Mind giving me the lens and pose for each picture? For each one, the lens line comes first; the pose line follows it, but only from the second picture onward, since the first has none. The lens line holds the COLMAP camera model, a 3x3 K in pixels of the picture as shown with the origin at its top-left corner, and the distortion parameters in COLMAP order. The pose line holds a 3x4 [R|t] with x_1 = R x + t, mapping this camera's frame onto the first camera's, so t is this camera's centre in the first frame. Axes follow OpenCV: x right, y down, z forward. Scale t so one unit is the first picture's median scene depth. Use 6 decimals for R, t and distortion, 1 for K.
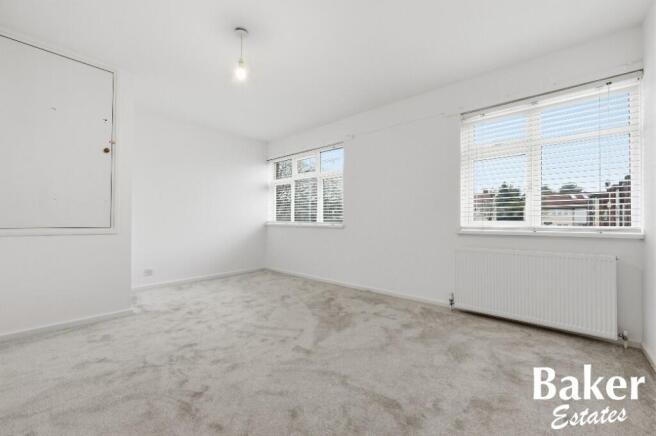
lens RADIAL K [[261.9, 0, 326.8], [0, 261.9, 215.5], [0, 0, 1]] dist [-0.002364, -0.000060]
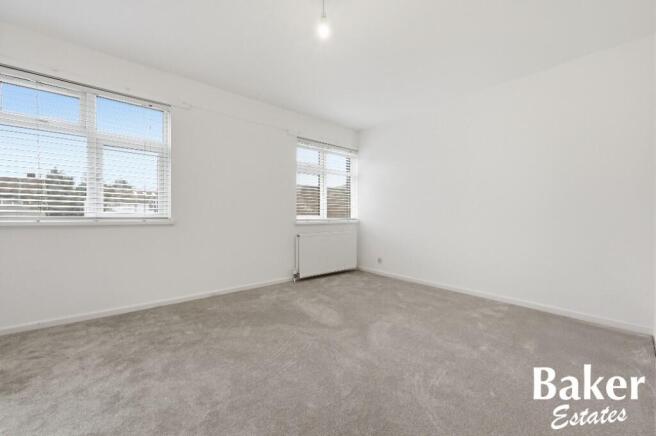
lens RADIAL K [[261.9, 0, 327.1], [0, 261.9, 220.7], [0, 0, 1]] dist [-0.002364, -0.000060]
pose [[0.149789, -0.023973, 0.988427, -0.830476], [-0.024857, 0.999299, 0.028004, 0.005133], [-0.988405, -0.028764, 0.149088, 0.644088]]
